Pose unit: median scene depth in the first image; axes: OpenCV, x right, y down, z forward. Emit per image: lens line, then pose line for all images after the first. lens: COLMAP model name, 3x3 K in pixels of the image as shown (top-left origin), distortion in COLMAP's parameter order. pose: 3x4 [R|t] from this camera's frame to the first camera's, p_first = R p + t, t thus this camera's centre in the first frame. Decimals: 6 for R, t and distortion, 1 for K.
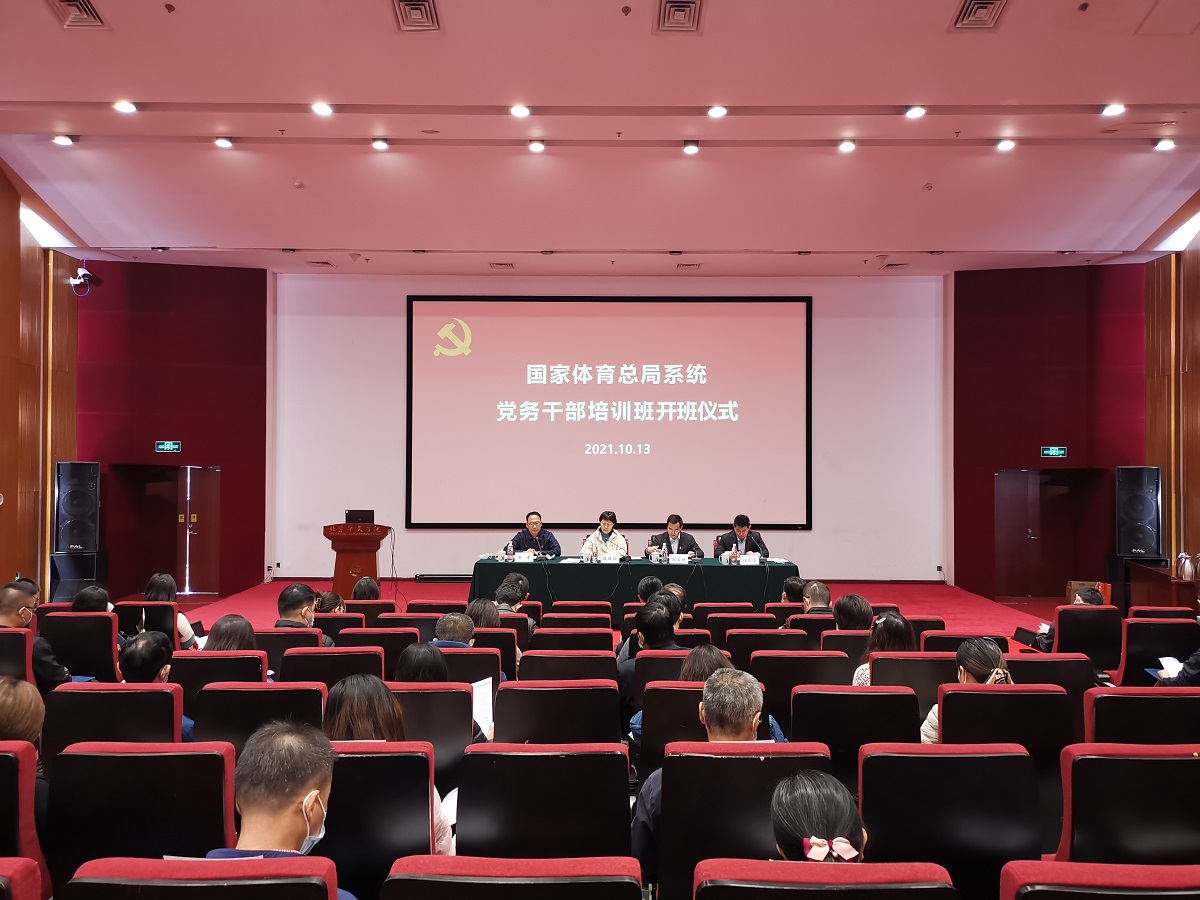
lens RADIAL K [[886.1, 0, 601.1], [0, 886.1, 458.1], [0, 0, 1]] dist [0.067058, -0.065946]
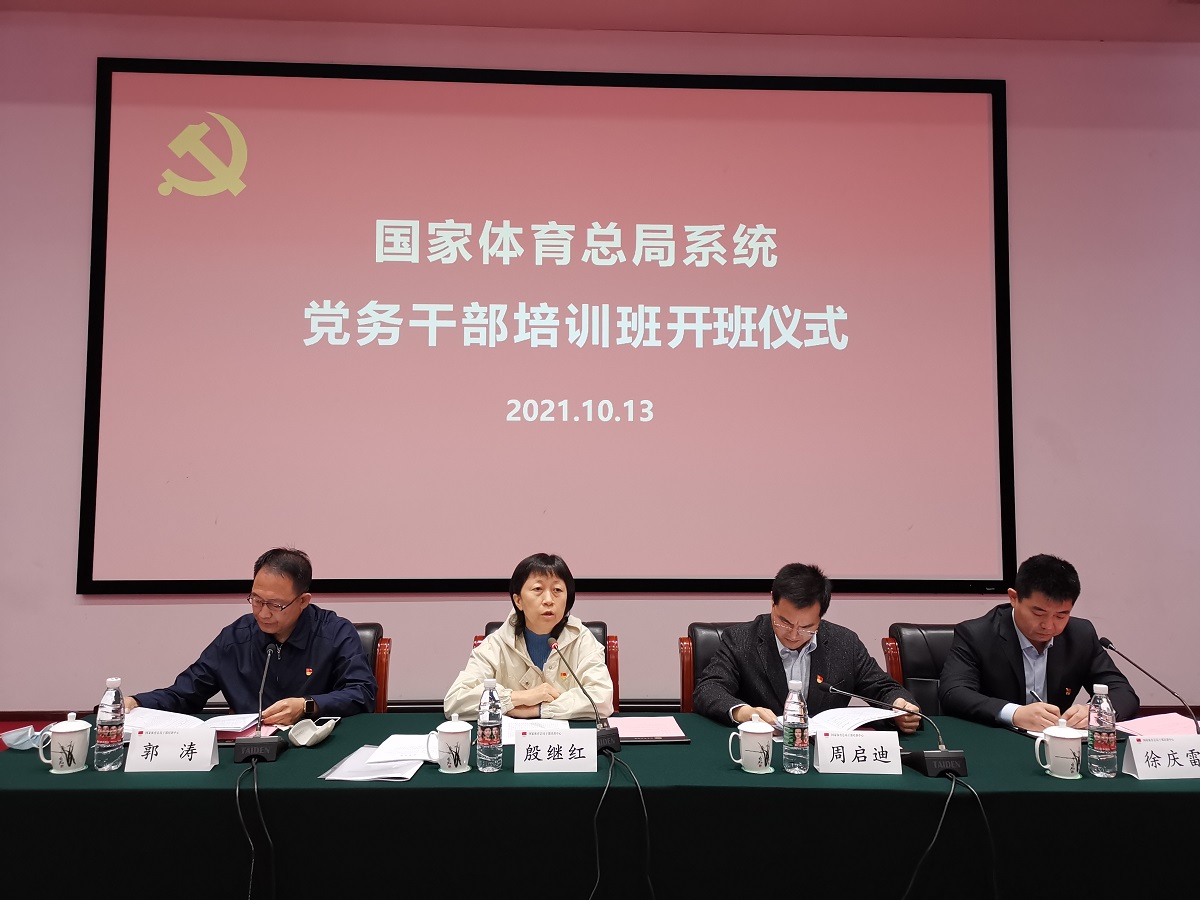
lens RADIAL K [[886.1, 0, 601.1], [0, 886.1, 458.1], [0, 0, 1]] dist [0.067058, -0.065946]
pose [[0.998790, 0.003671, 0.049034, 0.007540], [-0.001029, 0.998551, -0.053799, 0.037323], [-0.049160, 0.053684, 0.997347, 0.558795]]
